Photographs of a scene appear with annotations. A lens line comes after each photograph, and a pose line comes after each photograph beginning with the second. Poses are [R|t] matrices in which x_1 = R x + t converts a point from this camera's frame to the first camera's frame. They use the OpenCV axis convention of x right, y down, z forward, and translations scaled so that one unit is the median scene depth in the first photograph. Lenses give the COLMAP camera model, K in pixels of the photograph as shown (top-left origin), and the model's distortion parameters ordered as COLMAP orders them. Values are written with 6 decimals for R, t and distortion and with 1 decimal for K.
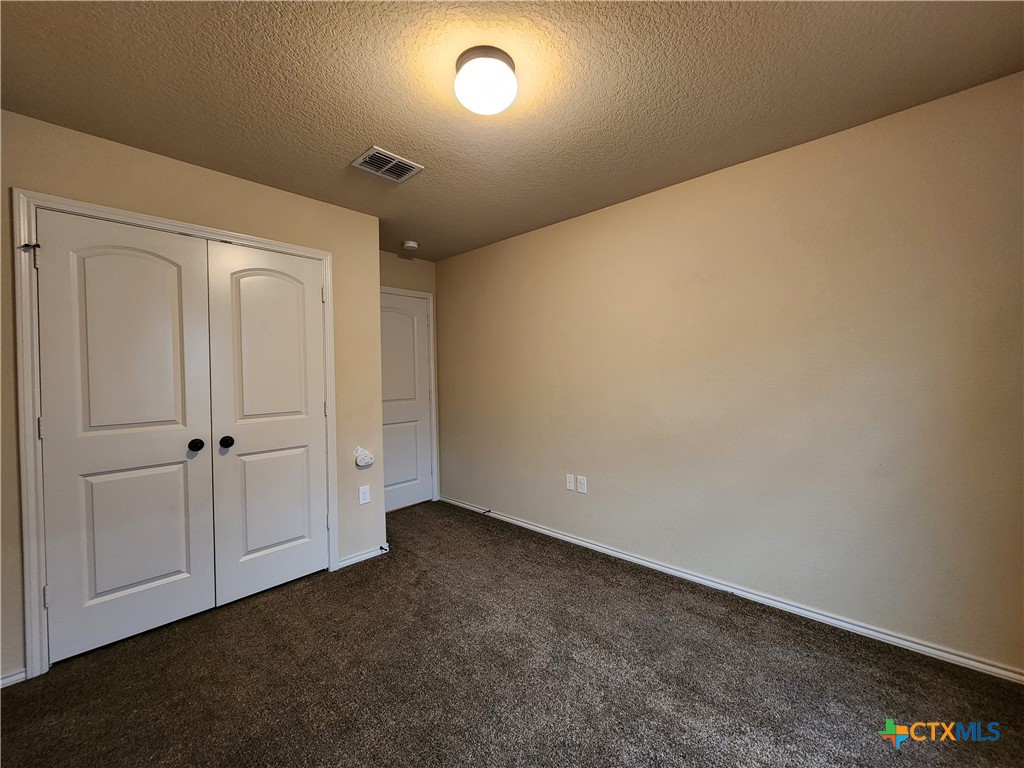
lens RADIAL K [[417.0, 0, 520.0], [0, 417.0, 378.7], [0, 0, 1]] dist [0.006008, -0.003966]
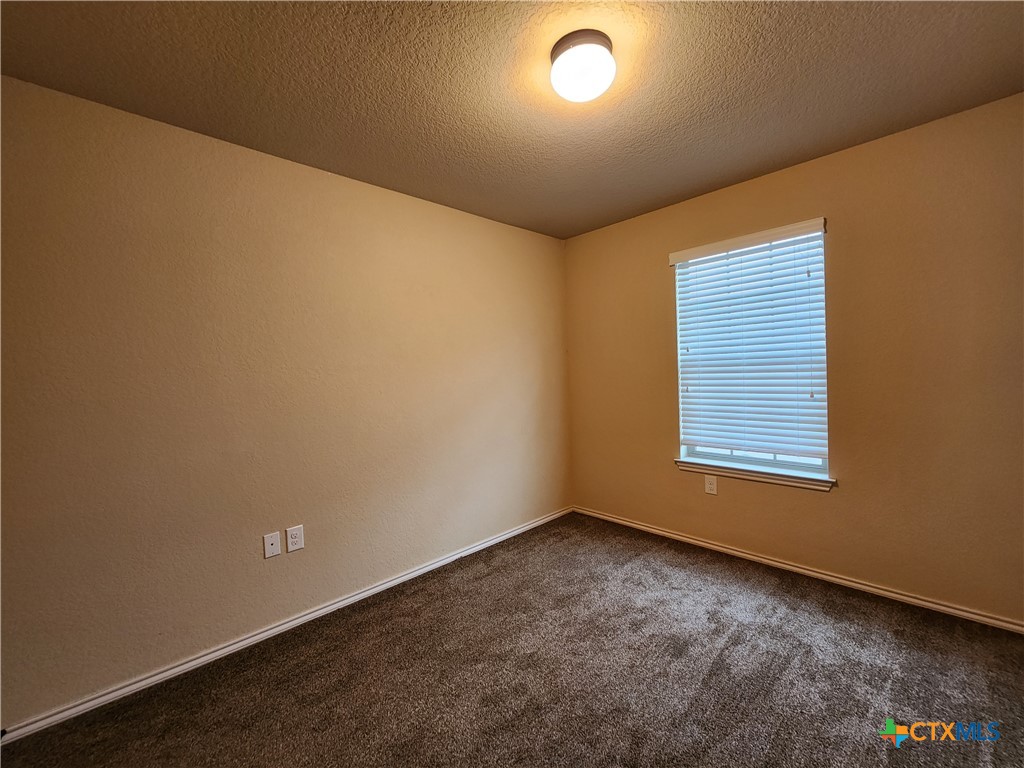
lens RADIAL K [[413.7, 0, 521.7], [0, 413.7, 380.6], [0, 0, 1]] dist [0.003285, -0.000407]
pose [[0.052941, -0.005324, 0.998583, -0.684347], [0.044485, 0.999006, 0.002968, 0.003243], [-0.997606, 0.044265, 0.053125, 0.735029]]
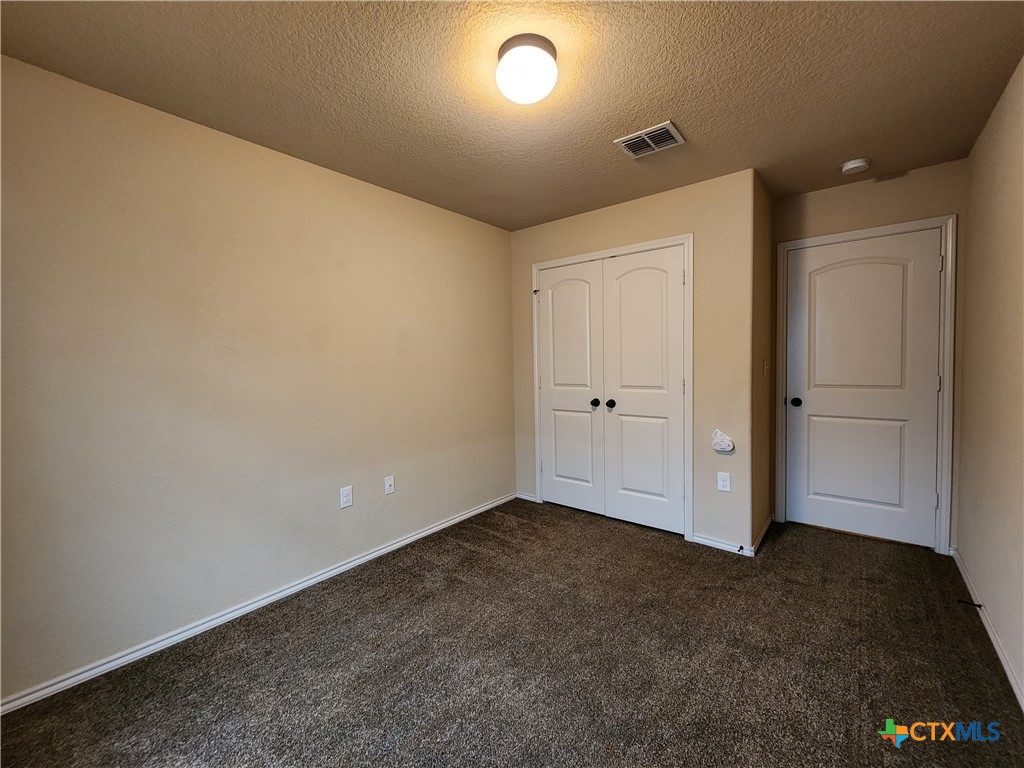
lens RADIAL K [[417.0, 0, 520.0], [0, 417.0, 378.7], [0, 0, 1]] dist [0.006008, -0.003966]
pose [[0.059552, 0.062888, -0.996242, 0.635602], [0.007378, 0.997959, 0.063438, -0.020148], [0.998198, -0.011128, 0.058966, 0.597562]]
